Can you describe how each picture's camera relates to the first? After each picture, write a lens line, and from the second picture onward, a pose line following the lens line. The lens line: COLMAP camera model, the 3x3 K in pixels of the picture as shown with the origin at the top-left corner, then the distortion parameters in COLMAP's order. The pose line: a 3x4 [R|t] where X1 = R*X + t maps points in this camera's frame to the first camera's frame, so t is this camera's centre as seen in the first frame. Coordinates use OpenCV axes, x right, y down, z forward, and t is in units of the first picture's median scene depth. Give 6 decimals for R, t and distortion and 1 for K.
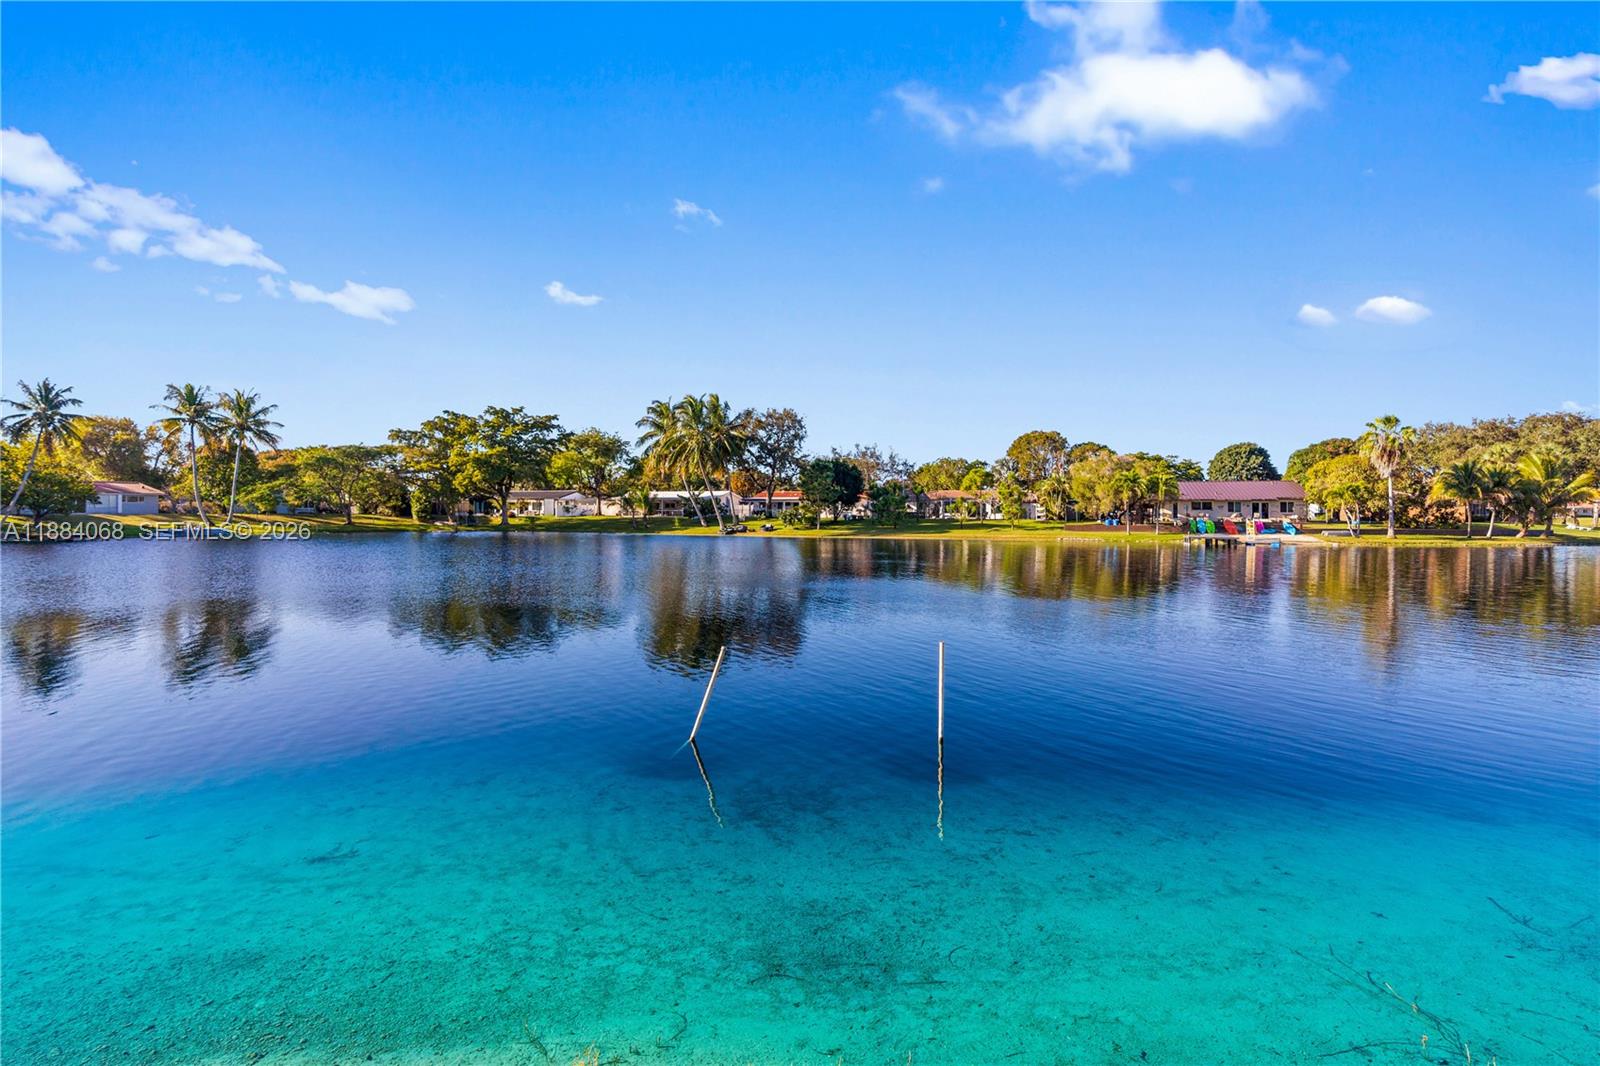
lens RADIAL K [[750.1, 0, 793.9], [0, 750.1, 518.3], [0, 0, 1]] dist [-0.000410, 0.000327]
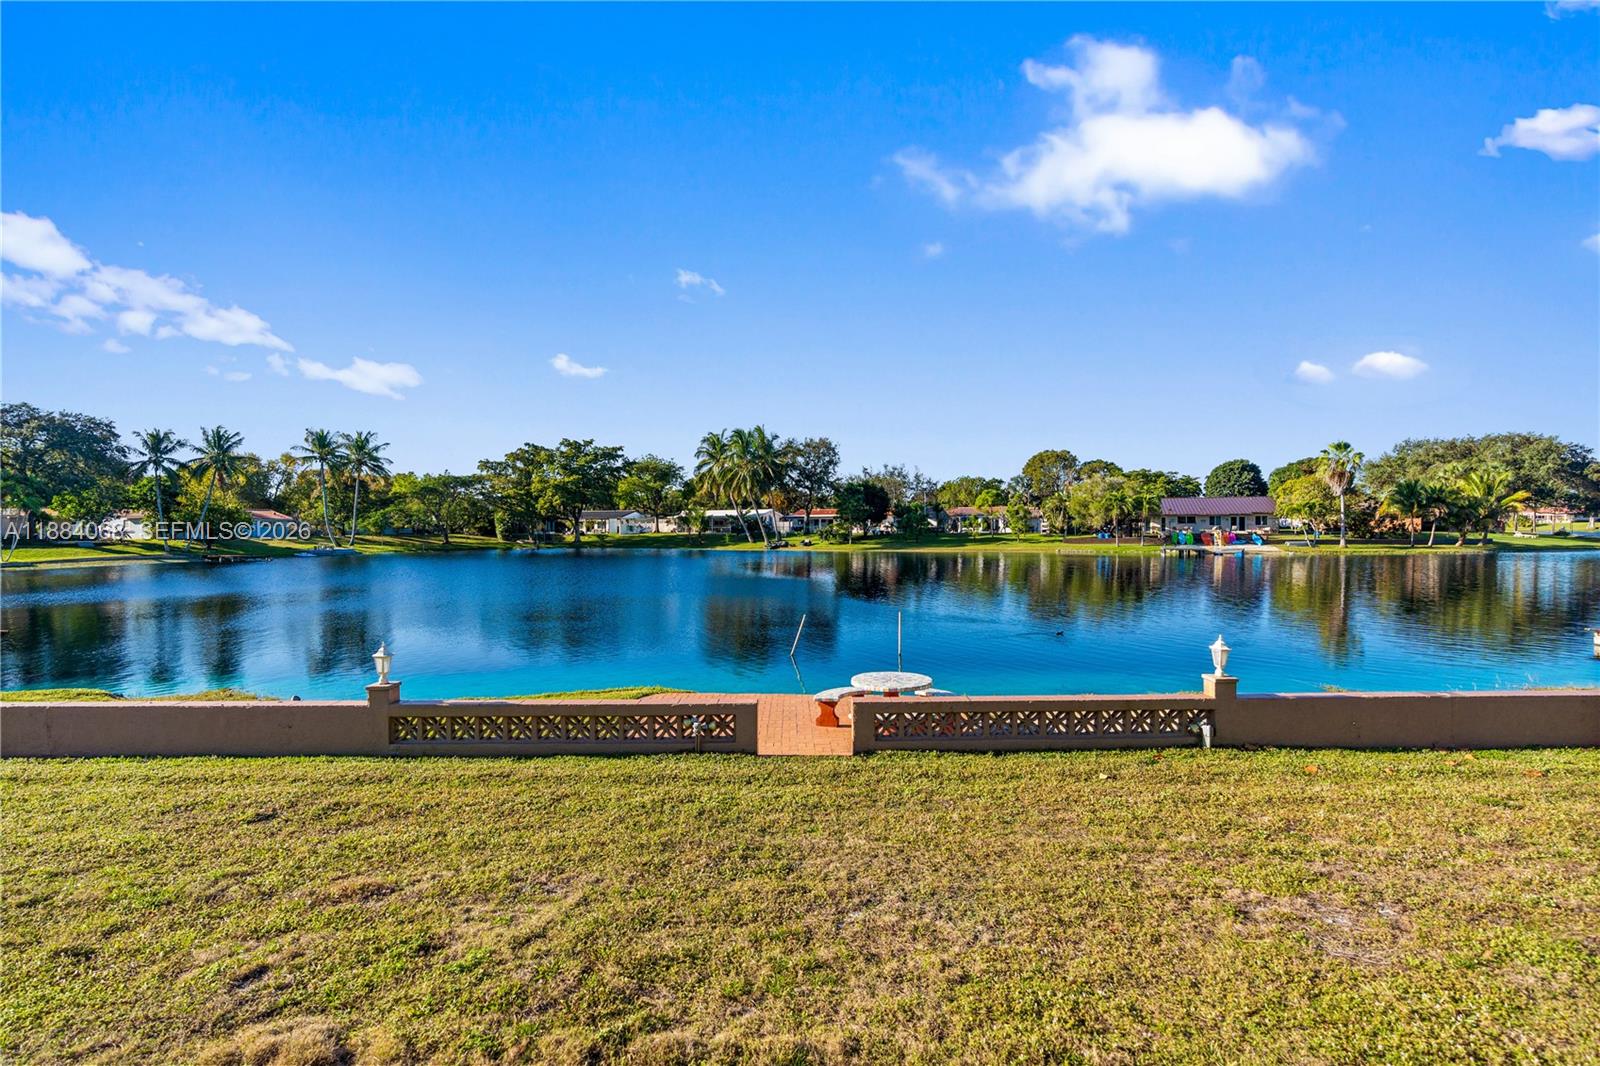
lens RADIAL K [[723.8, 0, 800.0], [0, 723.8, 533.0], [0, 0, 1]] dist [-0.001681, 0.000252]
pose [[0.999194, -0.011378, -0.038503, -0.002258], [0.011599, 0.999917, 0.005523, -0.008667], [0.038437, -0.005965, 0.999243, -0.113159]]
